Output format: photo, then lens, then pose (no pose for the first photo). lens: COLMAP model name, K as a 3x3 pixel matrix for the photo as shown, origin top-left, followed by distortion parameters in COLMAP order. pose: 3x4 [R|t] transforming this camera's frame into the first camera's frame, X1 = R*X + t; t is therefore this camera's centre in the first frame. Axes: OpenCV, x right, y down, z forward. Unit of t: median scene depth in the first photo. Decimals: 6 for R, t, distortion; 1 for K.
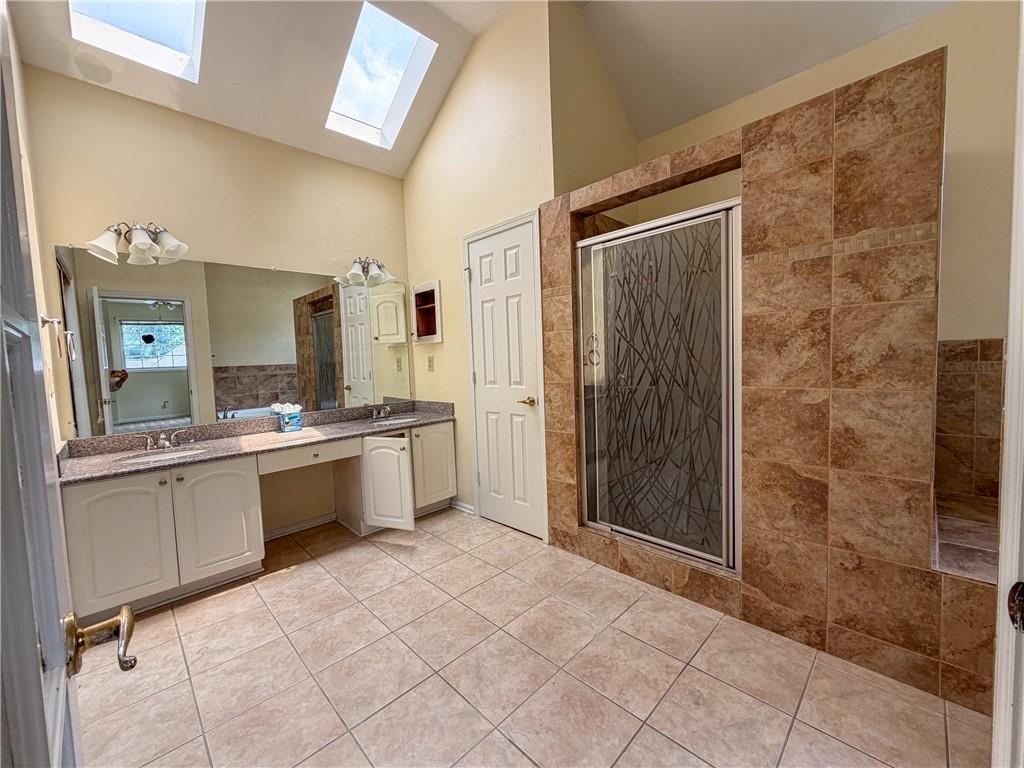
lens RADIAL K [[407.5, 0, 510.5], [0, 407.5, 383.8], [0, 0, 1]] dist [-0.001334, 0.000004]
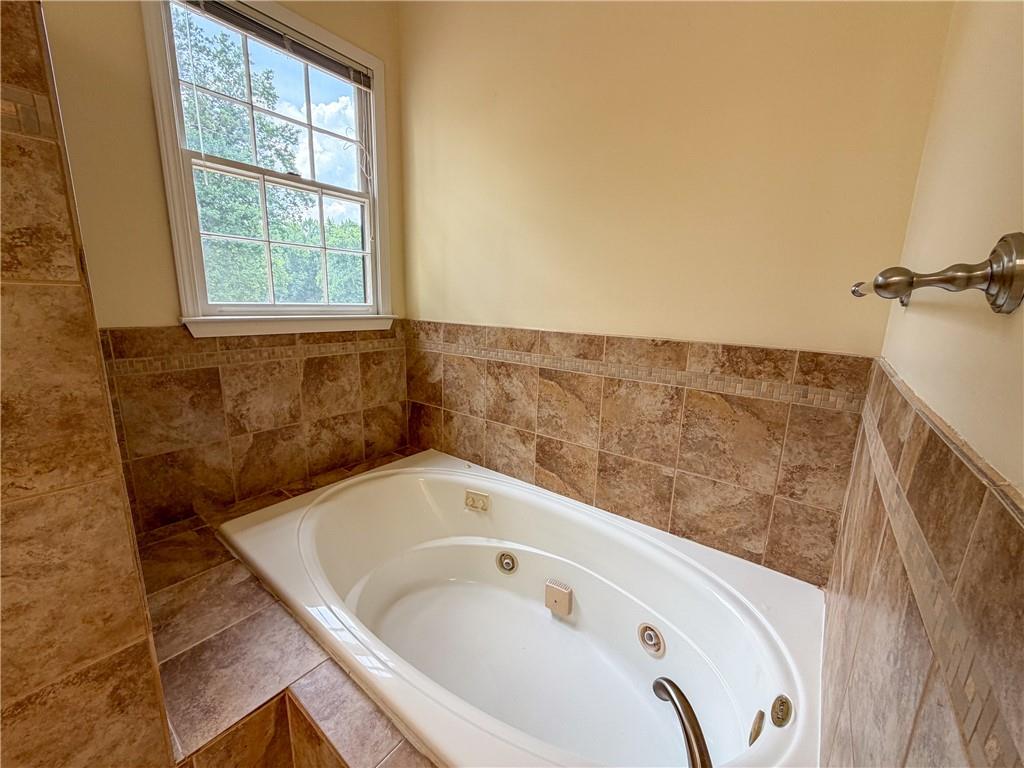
lens RADIAL K [[407.5, 0, 511.9], [0, 407.5, 384.4], [0, 0, 1]] dist [-0.001334, 0.000004]
pose [[-0.139850, -0.171686, 0.975175, 0.501188], [0.035647, 0.983342, 0.178236, -0.159184], [-0.989531, 0.059688, -0.131400, 0.575927]]
